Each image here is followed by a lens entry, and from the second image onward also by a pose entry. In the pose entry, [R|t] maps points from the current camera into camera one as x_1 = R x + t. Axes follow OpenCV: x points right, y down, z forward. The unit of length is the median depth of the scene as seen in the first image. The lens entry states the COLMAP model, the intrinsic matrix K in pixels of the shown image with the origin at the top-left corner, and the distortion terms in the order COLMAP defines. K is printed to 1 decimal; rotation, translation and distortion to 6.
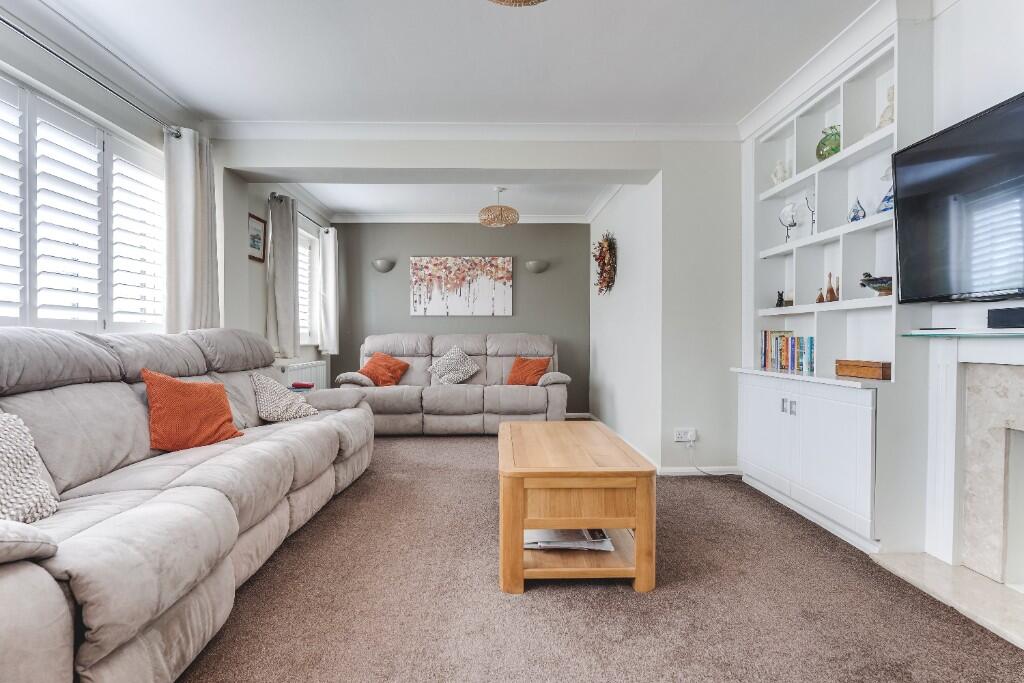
lens RADIAL K [[490.0, 0, 512.0], [0, 490.0, 341.5], [0, 0, 1]] dist [0.003647, 0.000318]
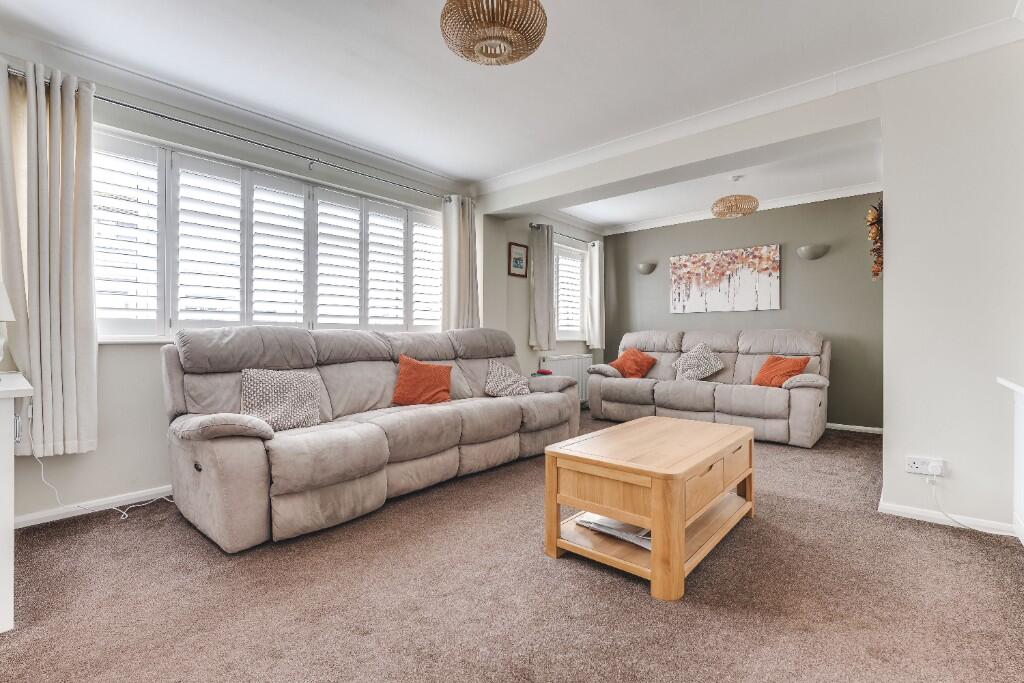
lens RADIAL K [[462.0, 0, 516.7], [0, 462.0, 337.9], [0, 0, 1]] dist [-0.006972, -0.000105]
pose [[0.740386, 0.002309, -0.672178, 0.270164], [-0.002743, 0.999996, 0.000414, 0.000428], [0.672176, 0.001537, 0.740390, 0.058571]]
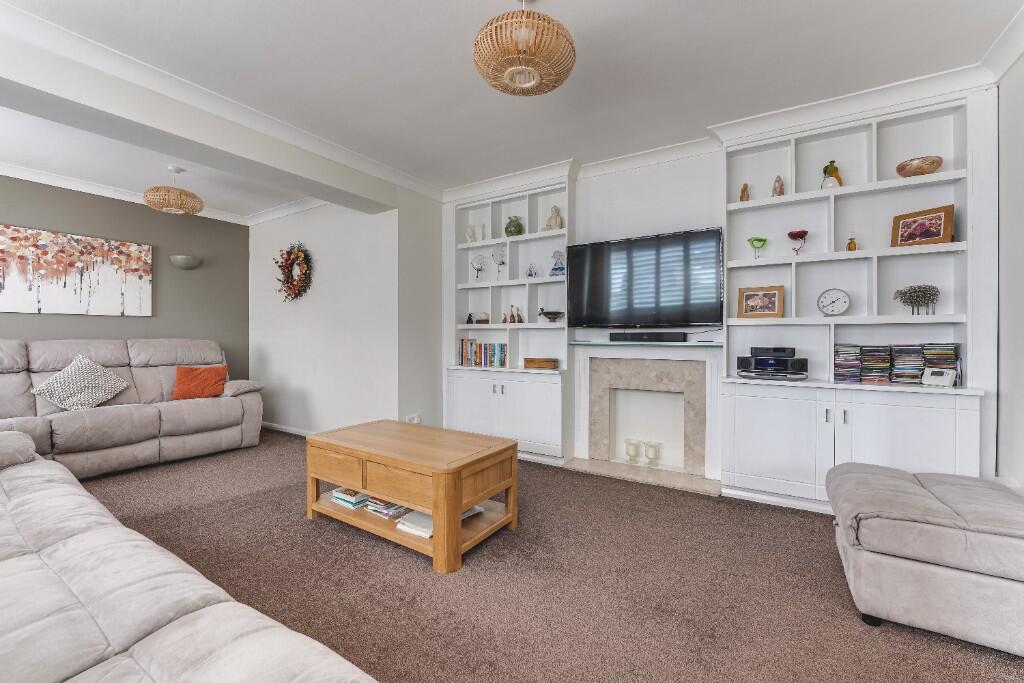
lens RADIAL K [[417.7, 0, 498.6], [0, 417.7, 338.8], [0, 0, 1]] dist [-0.001536, -0.000145]
pose [[0.578265, -0.003715, 0.815840, -0.302343], [0.004860, 0.999988, 0.001109, -0.016646], [-0.815834, 0.003324, 0.578276, 0.136568]]
